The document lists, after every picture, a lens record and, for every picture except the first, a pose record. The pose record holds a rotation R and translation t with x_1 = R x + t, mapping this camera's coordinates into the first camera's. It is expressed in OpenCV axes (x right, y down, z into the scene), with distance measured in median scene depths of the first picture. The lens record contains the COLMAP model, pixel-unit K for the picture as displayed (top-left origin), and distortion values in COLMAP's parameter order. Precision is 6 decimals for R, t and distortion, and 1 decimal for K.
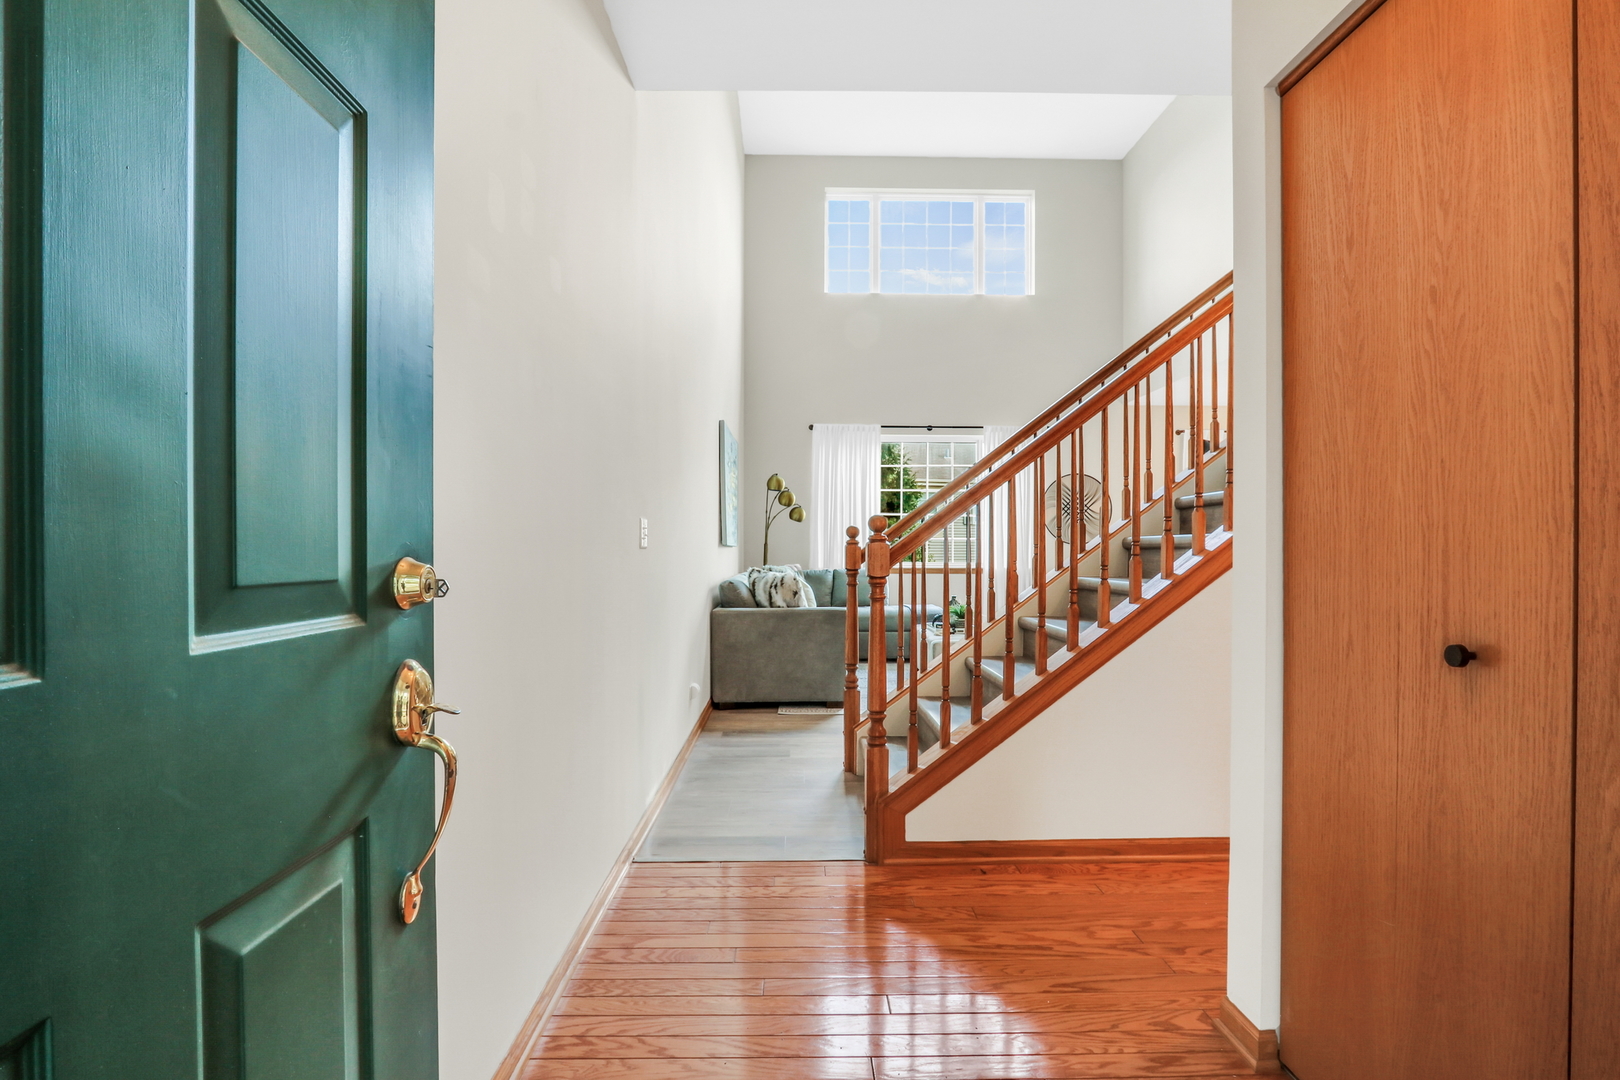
lens RADIAL K [[772.6, 0, 817.6], [0, 772.6, 546.3], [0, 0, 1]] dist [-0.023296, 0.006930]
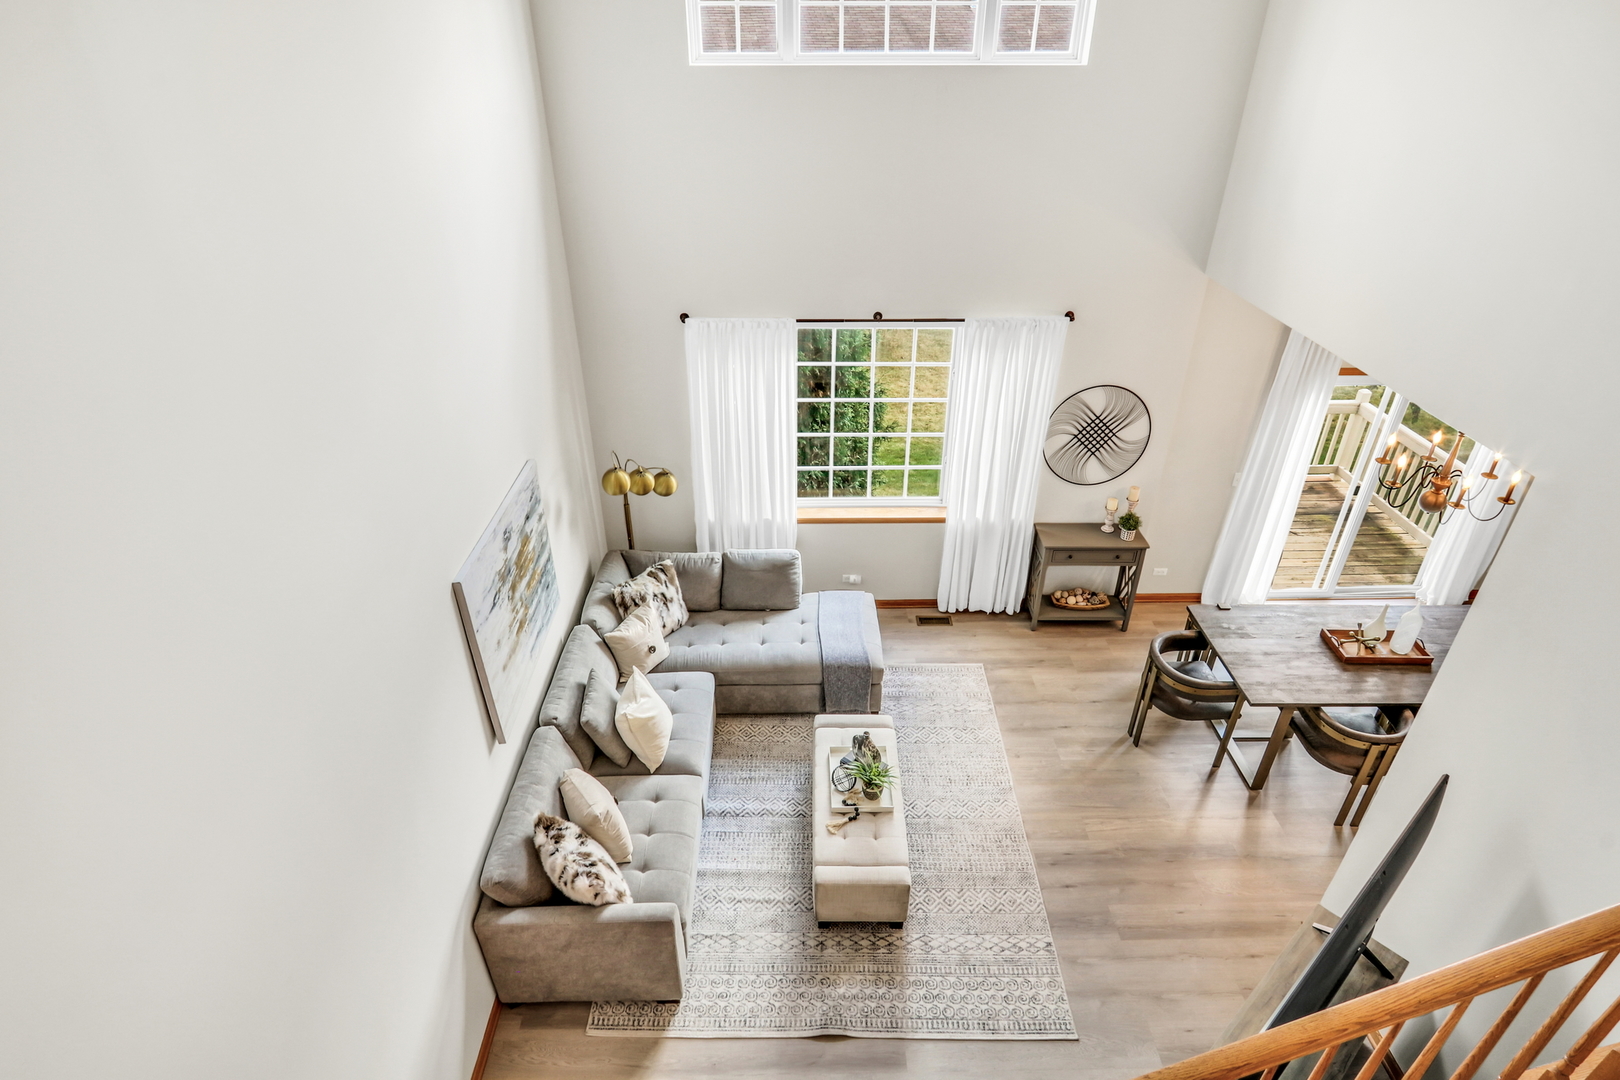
lens RADIAL K [[858.6, 0, 793.7], [0, 858.6, 563.9], [0, 0, 1]] dist [-0.018065, 0.003772]
pose [[0.999502, 0.009115, -0.030223, 0.112042], [0.008840, 0.838276, 0.545175, -0.397780], [0.030304, -0.545171, 0.837777, 0.361532]]
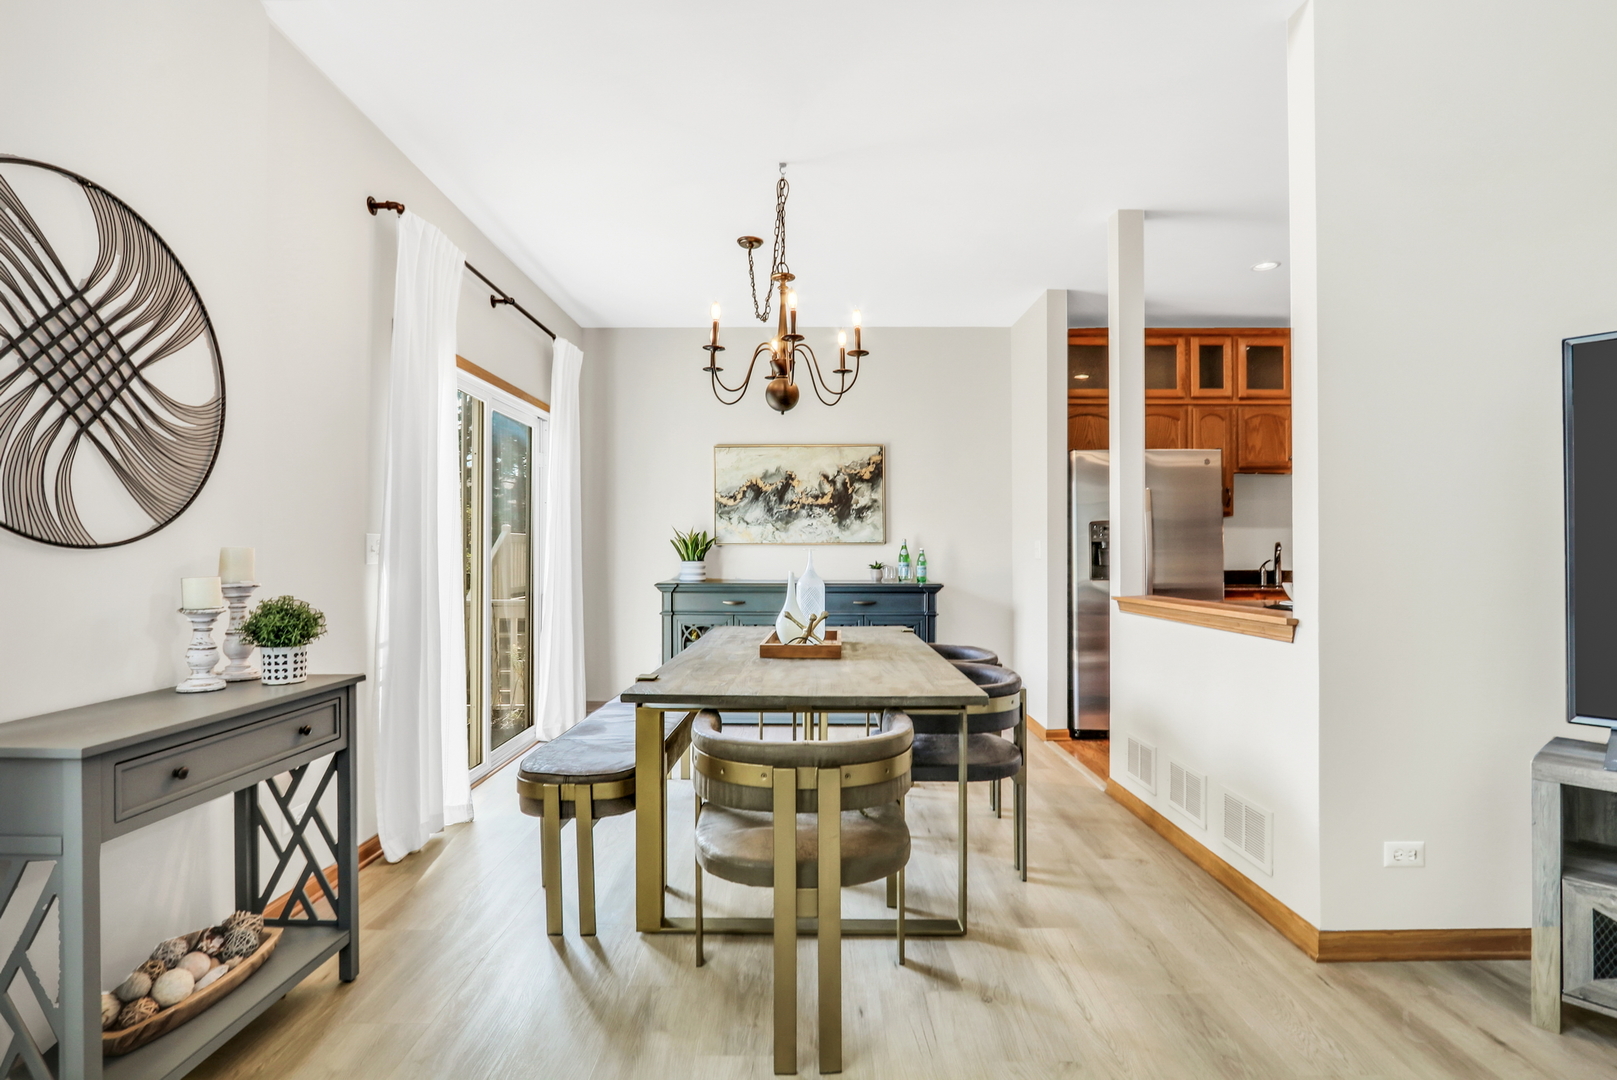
lens RADIAL K [[771.1, 0, 800.1], [0, 771.1, 544.7], [0, 0, 1]] dist [-0.023296, 0.006930]
pose [[0.042797, 0.012392, 0.999007, 0.171854], [-0.003067, 0.999920, -0.012272, -0.002308], [-0.999079, -0.002539, 0.042832, 0.908379]]
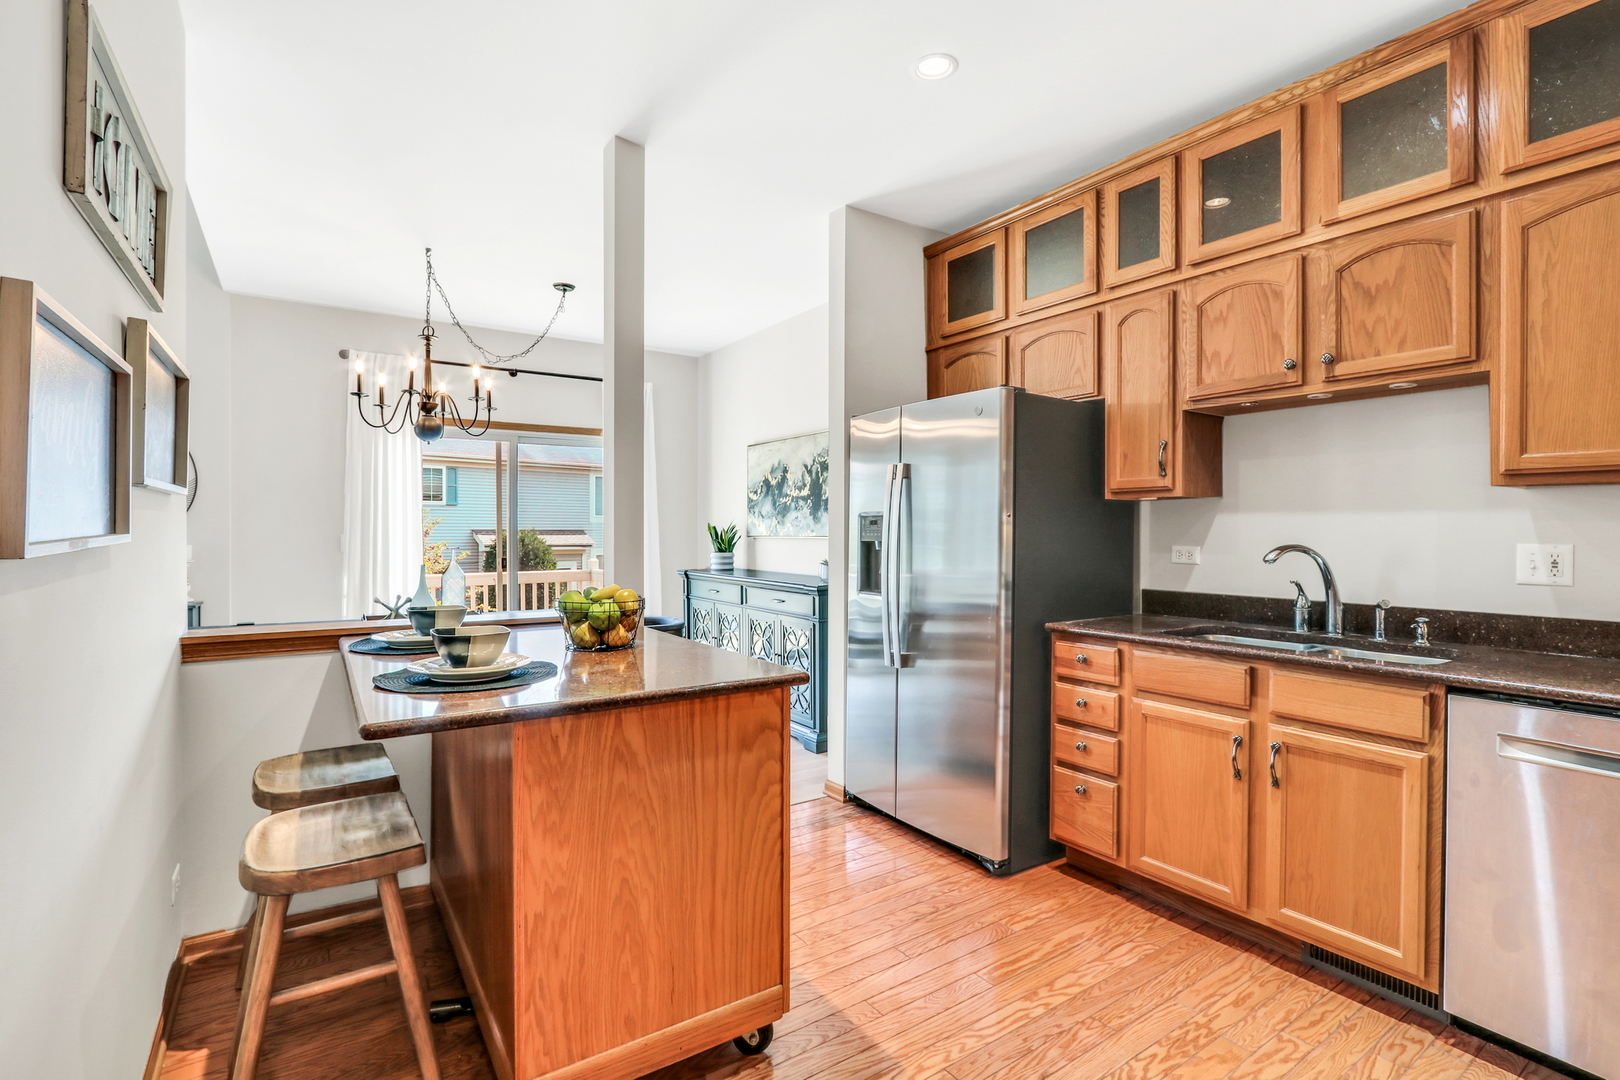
lens RADIAL K [[772.6, 0, 803.4], [0, 772.6, 535.9], [0, 0, 1]] dist [-0.023296, 0.006930]
pose [[0.852975, 0.002304, 0.521946, 0.513498], [-0.006976, 0.999951, 0.006986, -0.017434], [-0.521905, -0.009600, 0.852950, 0.359795]]
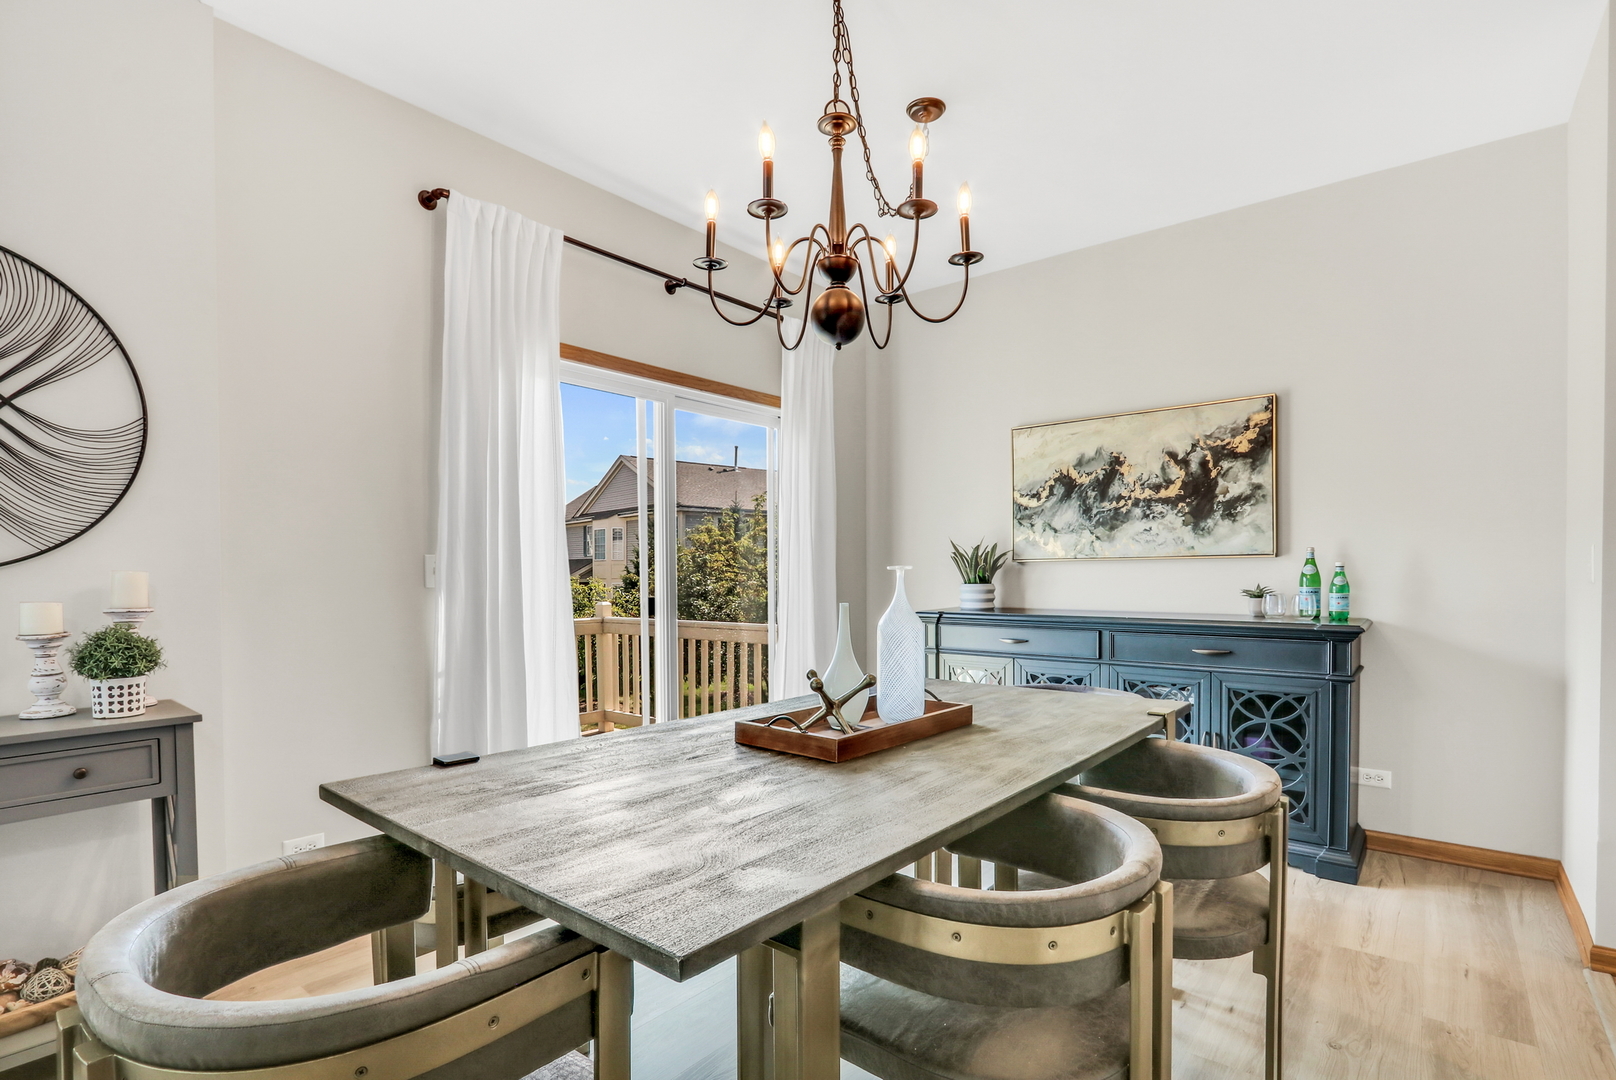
lens RADIAL K [[770.7, 0, 800.1], [0, 770.7, 593.1], [0, 0, 1]] dist [-0.023296, 0.006930]
pose [[0.664645, -0.020601, 0.746876, 0.377552], [0.001763, 0.999660, 0.026004, -0.002981], [-0.747158, -0.015967, 0.664455, 0.779893]]
